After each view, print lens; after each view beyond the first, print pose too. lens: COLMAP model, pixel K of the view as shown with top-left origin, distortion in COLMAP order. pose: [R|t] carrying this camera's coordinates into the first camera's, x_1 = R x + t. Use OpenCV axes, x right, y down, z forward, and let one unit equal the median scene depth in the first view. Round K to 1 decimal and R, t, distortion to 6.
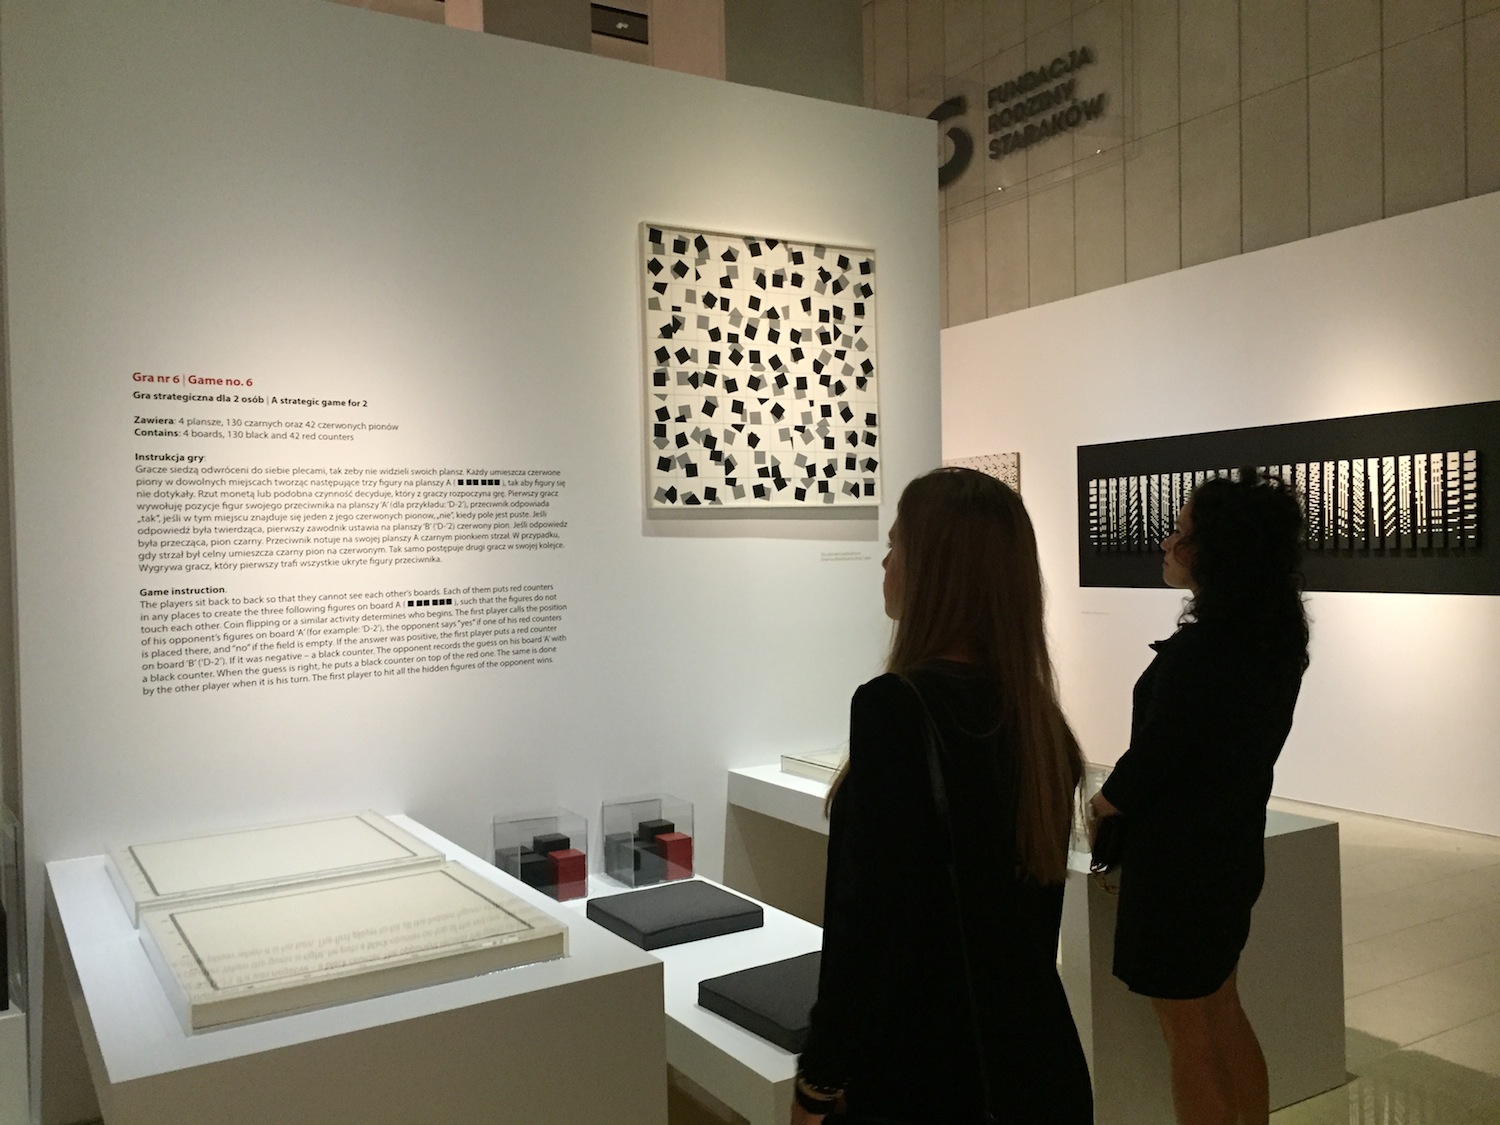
lens RADIAL K [[1271.5, 0, 747.3], [0, 1271.5, 557.5], [0, 0, 1]] dist [0.047623, 0.009565]
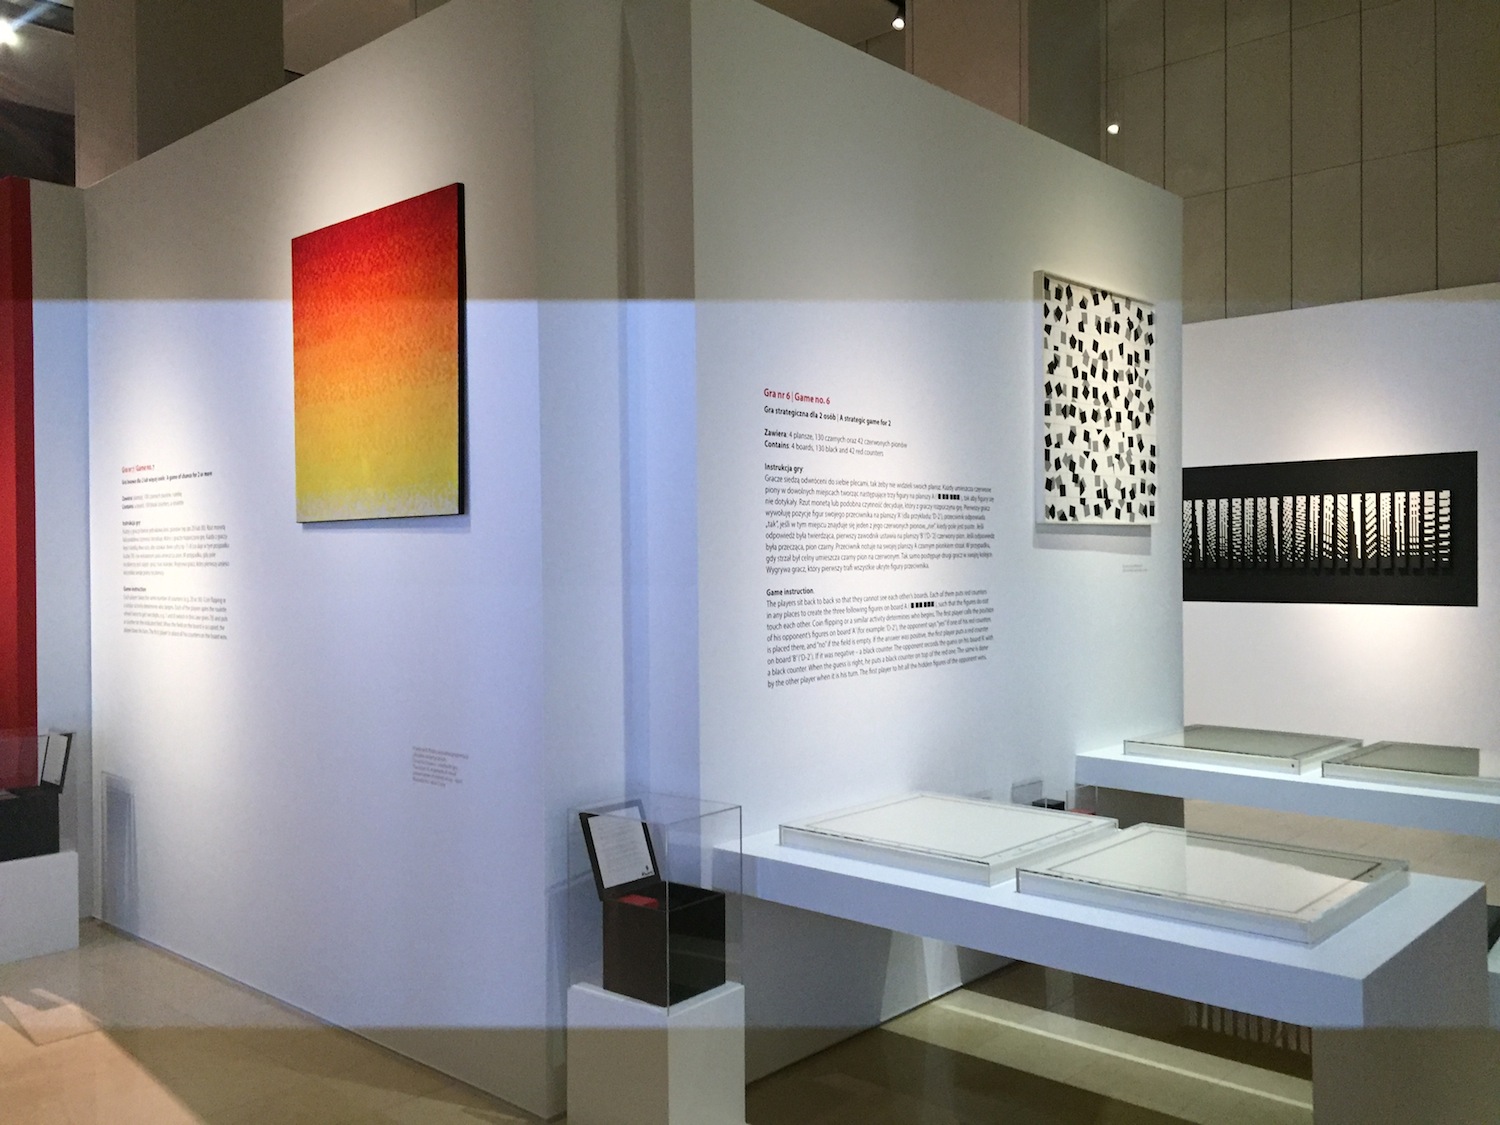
lens RADIAL K [[1271.5, 0, 749.9], [0, 1271.5, 562.7], [0, 0, 1]] dist [0.047623, 0.009565]
pose [[0.960225, 0.013983, 0.278878, -0.637093], [-0.011764, 0.999884, -0.009629, 0.010382], [-0.278980, 0.005965, 0.960278, -0.016339]]
